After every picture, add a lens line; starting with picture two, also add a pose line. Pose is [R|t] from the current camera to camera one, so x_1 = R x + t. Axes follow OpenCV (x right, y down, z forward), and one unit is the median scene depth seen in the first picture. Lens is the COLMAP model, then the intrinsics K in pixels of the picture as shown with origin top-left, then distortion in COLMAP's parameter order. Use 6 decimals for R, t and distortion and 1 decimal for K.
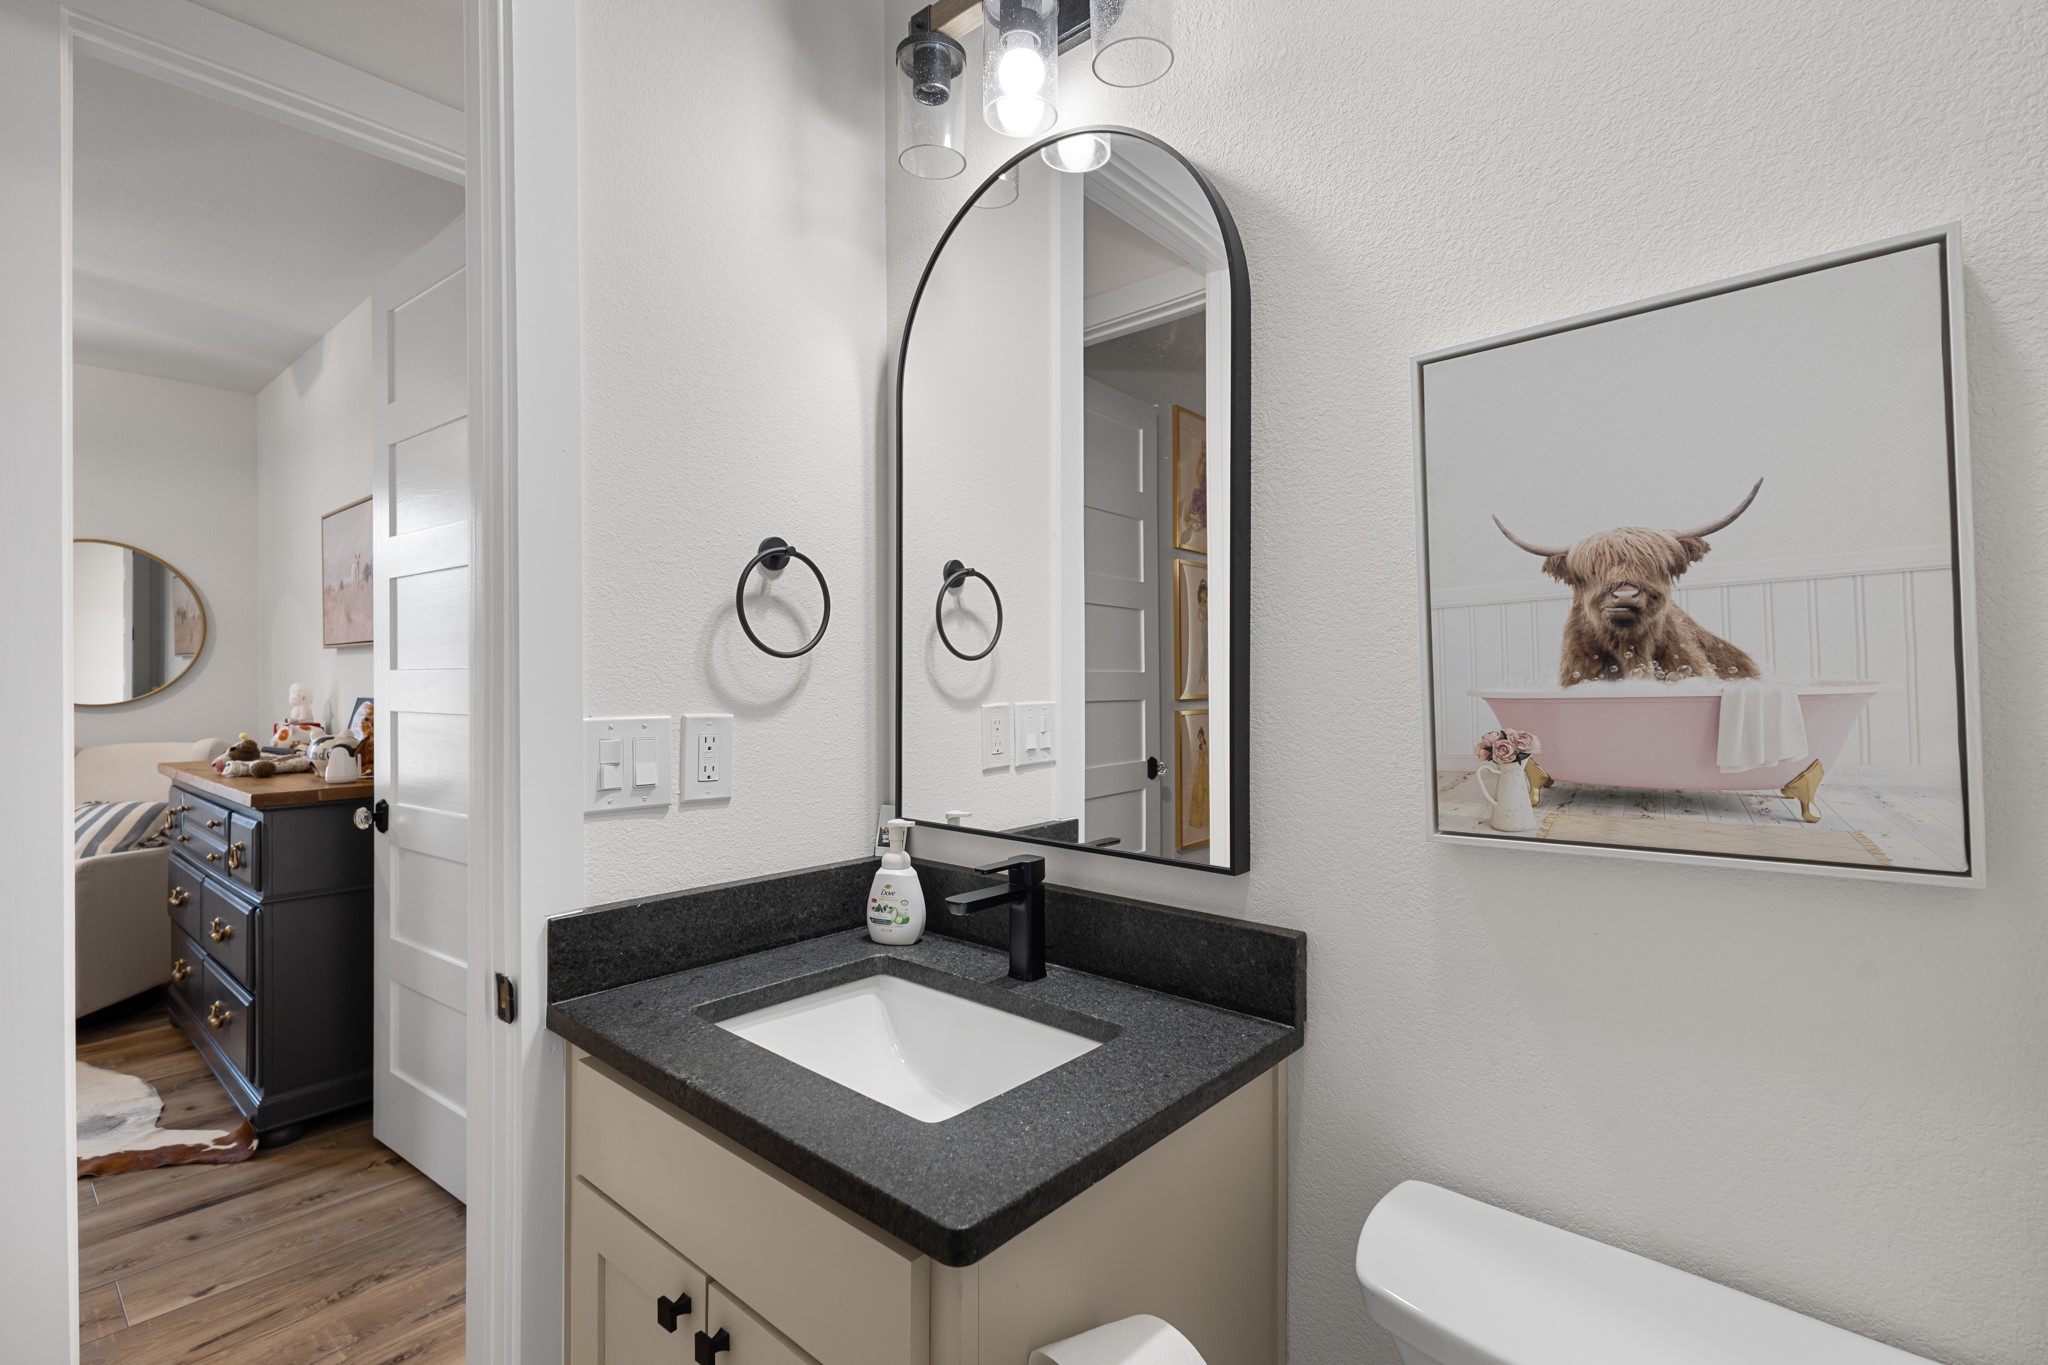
lens RADIAL K [[943.6, 0, 1015.7], [0, 943.6, 684.2], [0, 0, 1]] dist [0.008091, -0.001125]
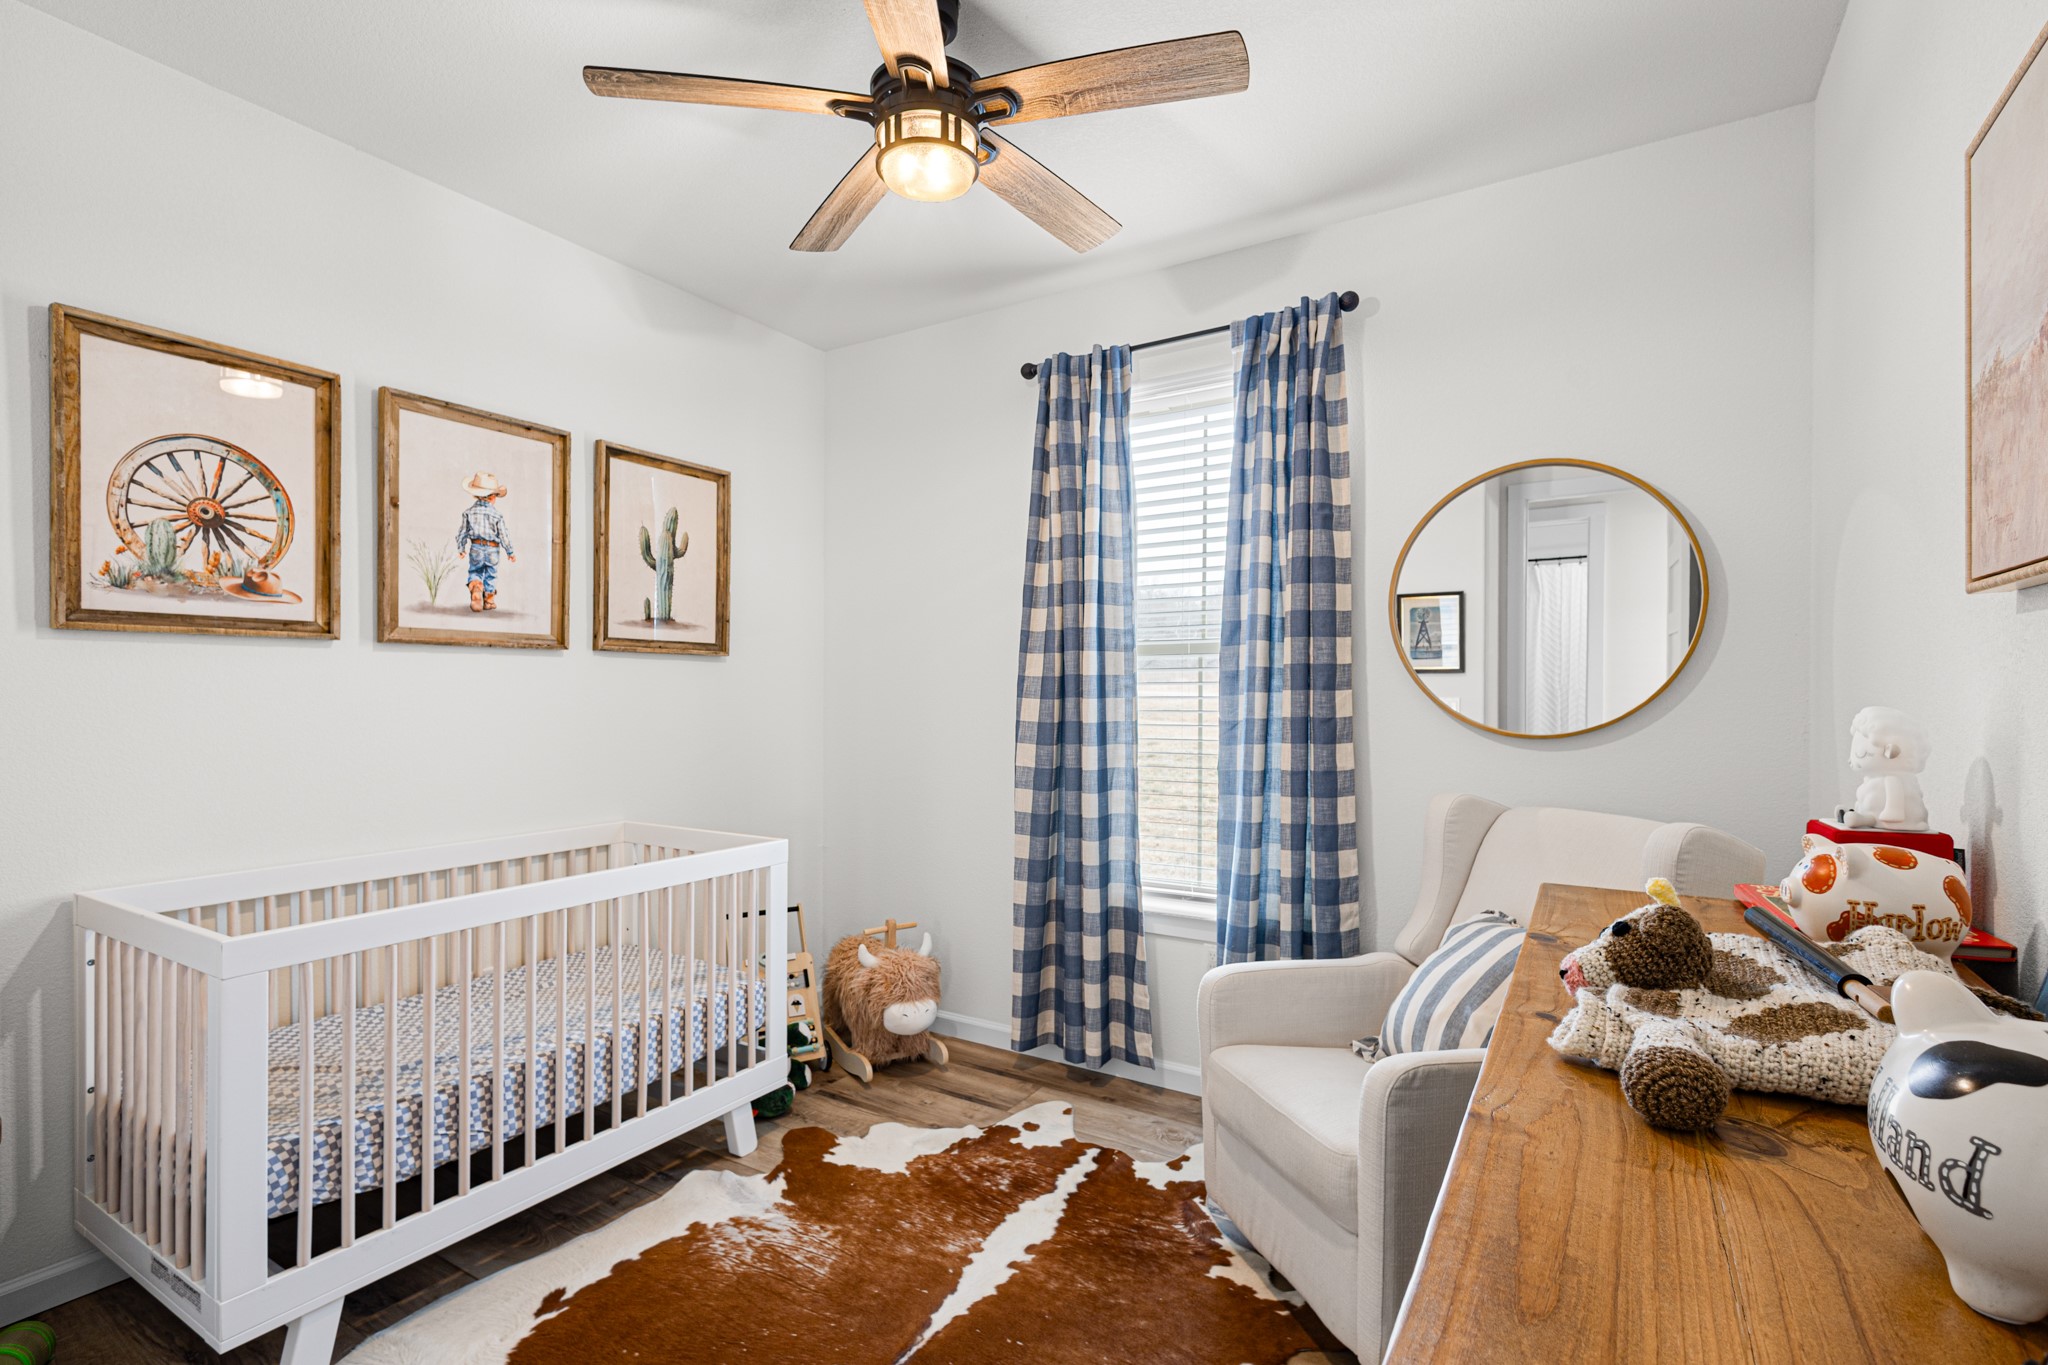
lens RADIAL K [[943.6, 0, 1015.7], [0, 943.6, 684.2], [0, 0, 1]] dist [0.008091, -0.001125]
pose [[0.155602, 0.000043, -0.987820, -0.486050], [-0.008539, 0.999963, -0.001301, -0.006551], [0.987783, 0.008637, 0.155596, 0.664277]]
